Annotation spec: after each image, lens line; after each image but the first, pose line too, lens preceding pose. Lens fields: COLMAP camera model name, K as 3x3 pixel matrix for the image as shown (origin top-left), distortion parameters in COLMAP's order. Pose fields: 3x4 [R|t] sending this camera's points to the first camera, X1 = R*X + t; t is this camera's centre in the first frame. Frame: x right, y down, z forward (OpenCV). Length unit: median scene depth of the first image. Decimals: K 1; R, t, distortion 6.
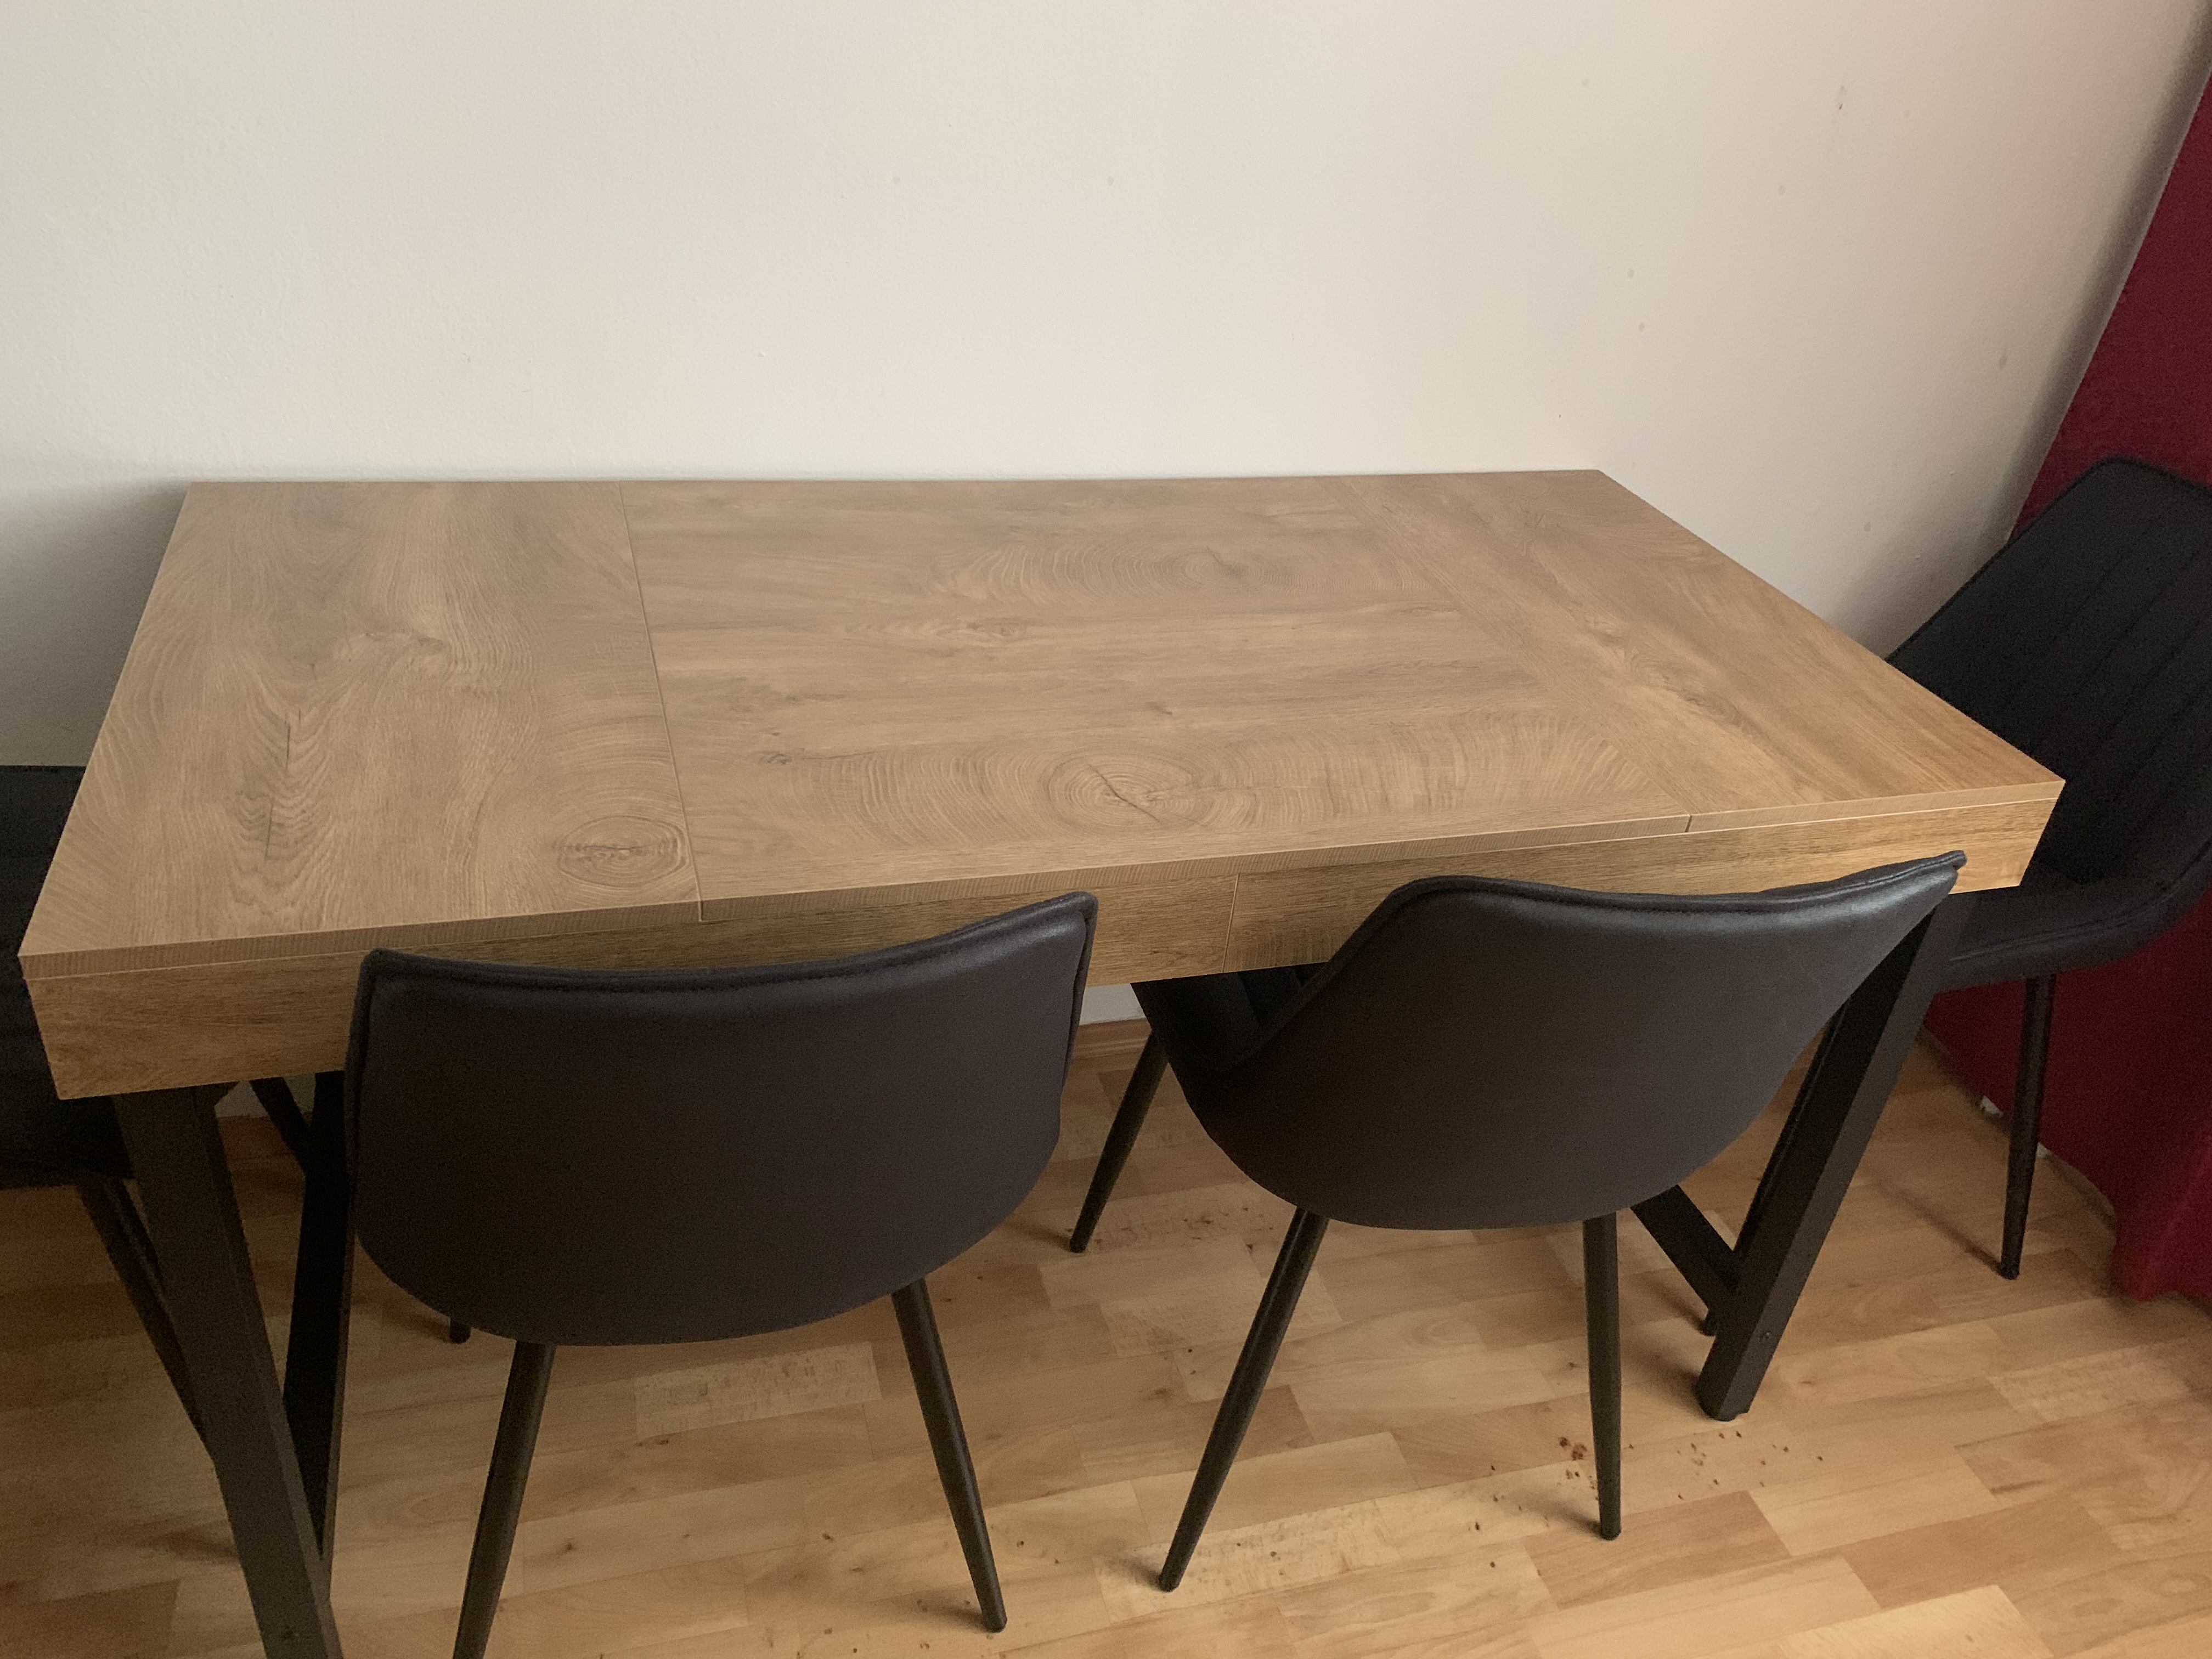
lens RADIAL K [[1658.6, 0, 1126.4], [0, 1658.6, 822.4], [0, 0, 1]] dist [0.051042, -0.007221]
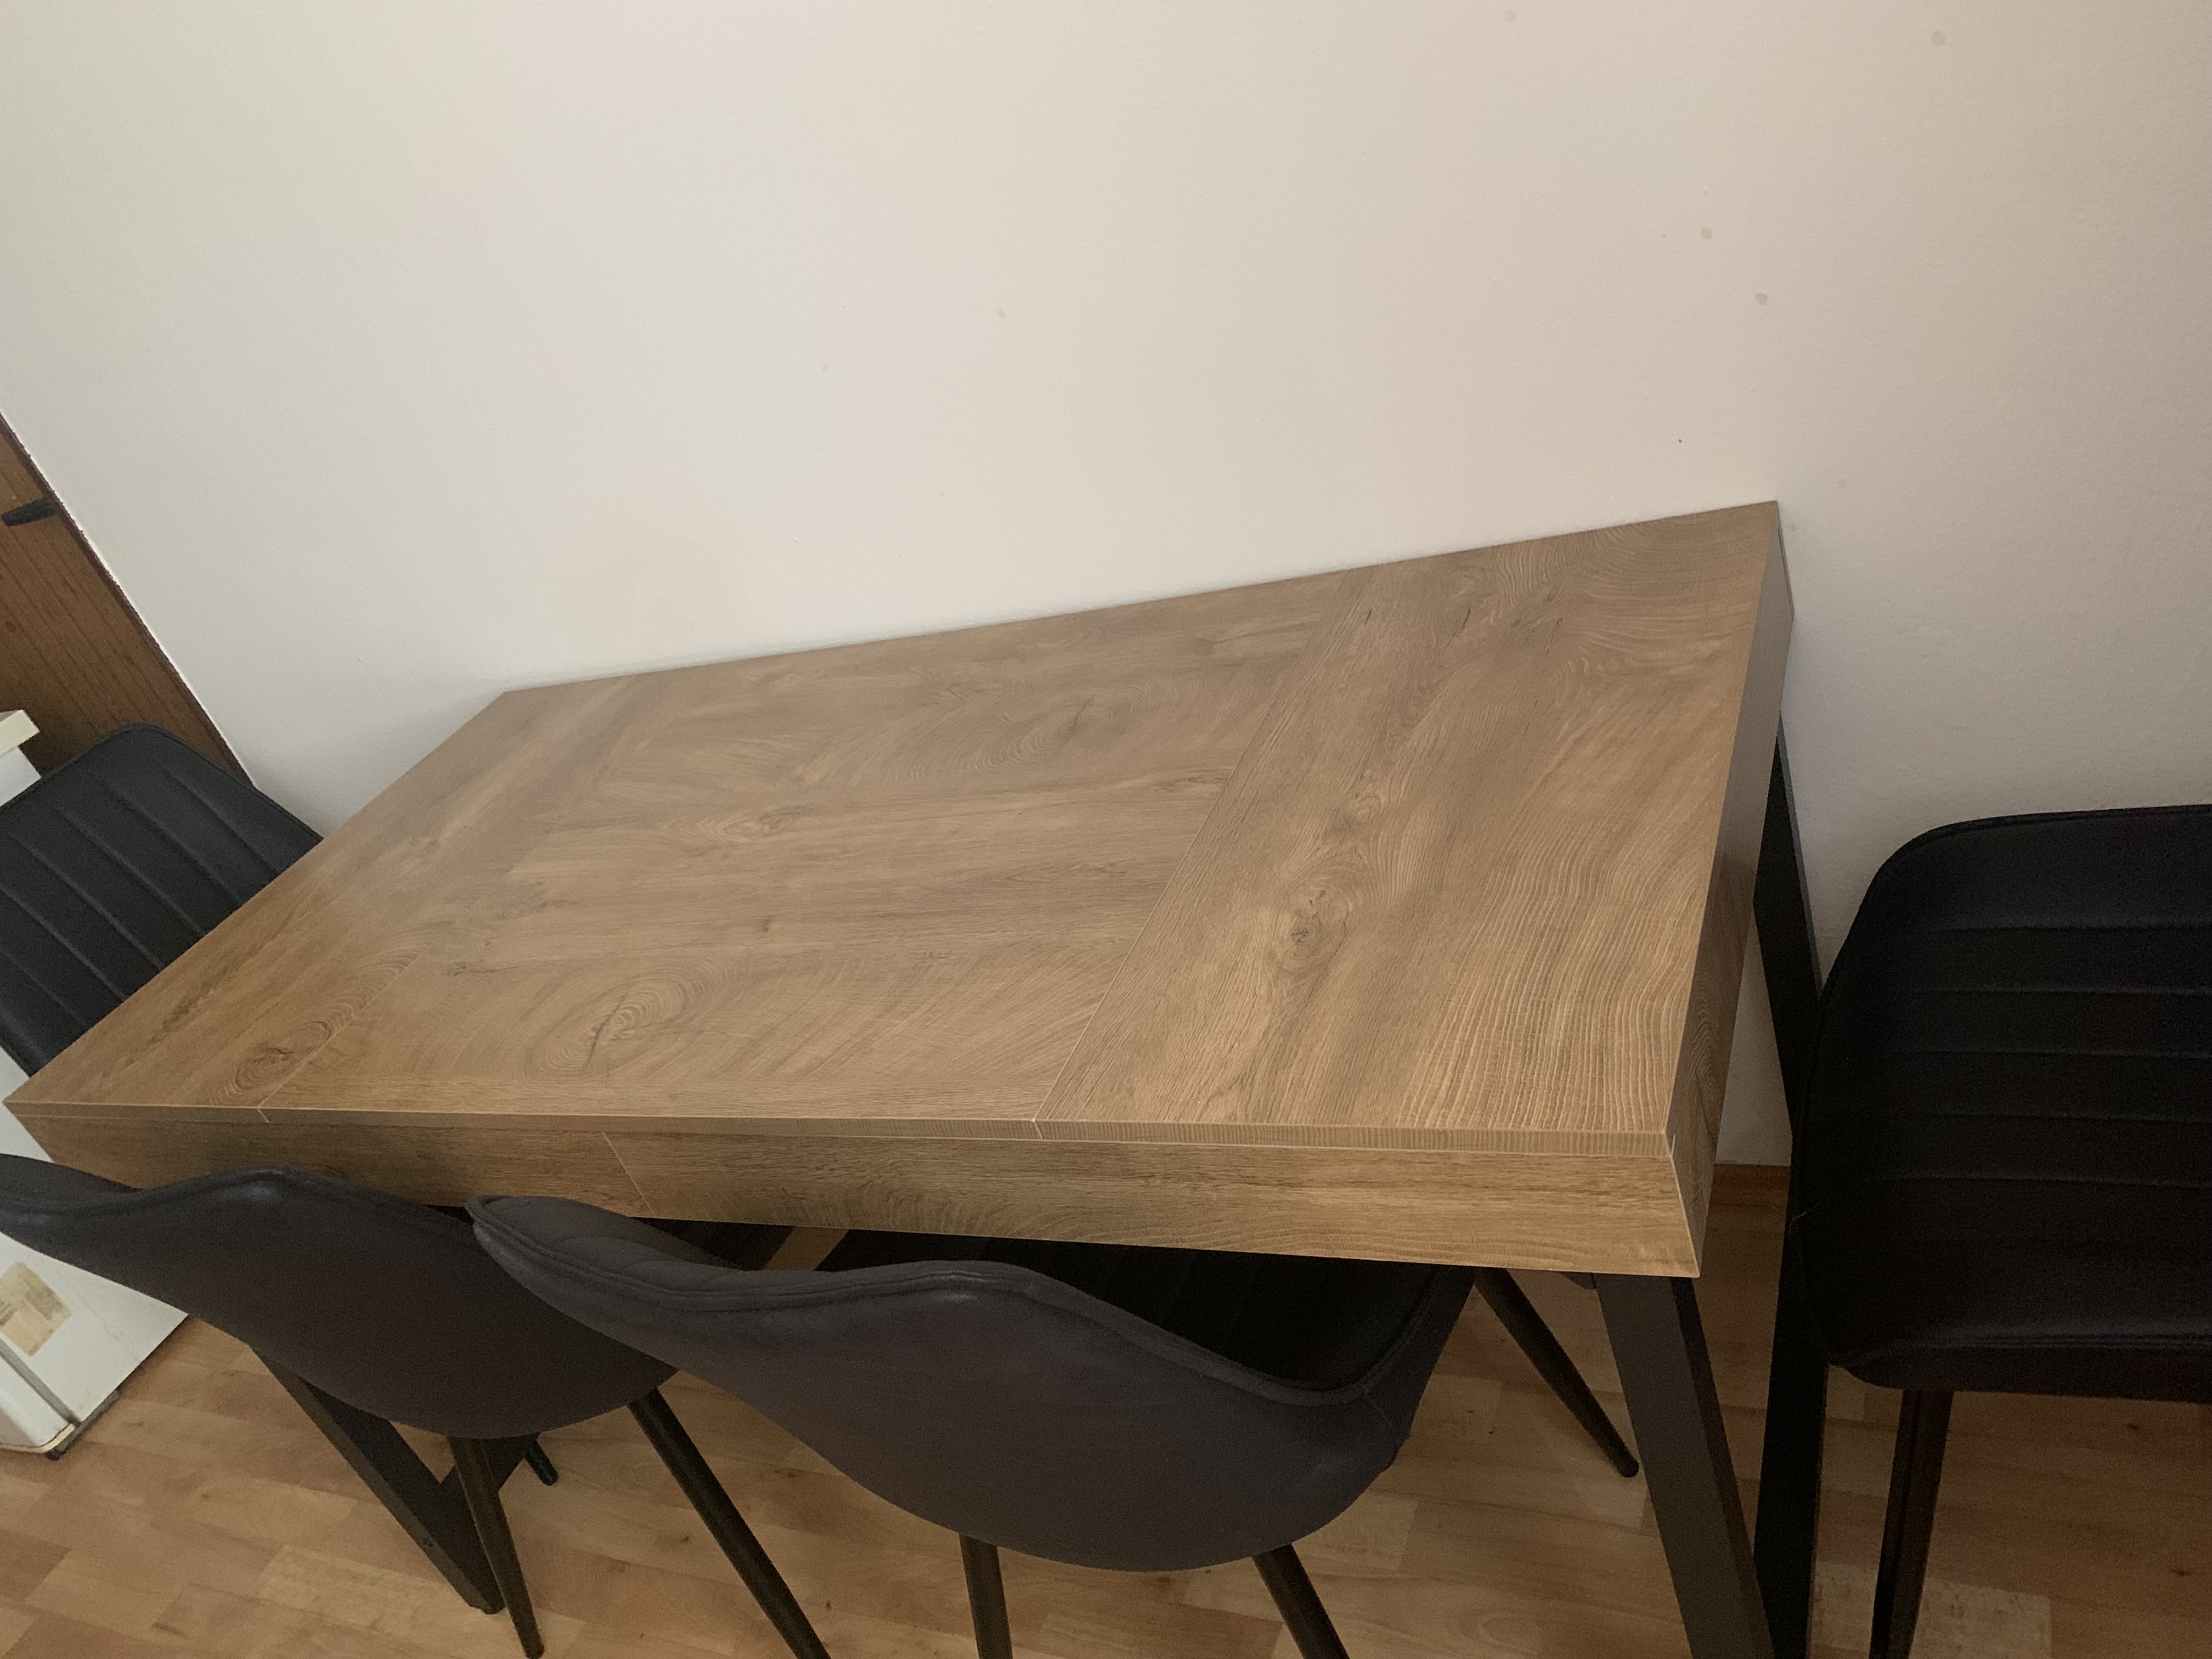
lens RADIAL K [[1658.6, 0, 1123.1], [0, 1658.6, 834.6], [0, 0, 1]] dist [0.051042, -0.007221]
pose [[0.686551, 0.028953, -0.726505, 0.830047], [0.021695, 0.997946, 0.060272, -0.165605], [0.726758, -0.057141, 0.684513, 0.439311]]
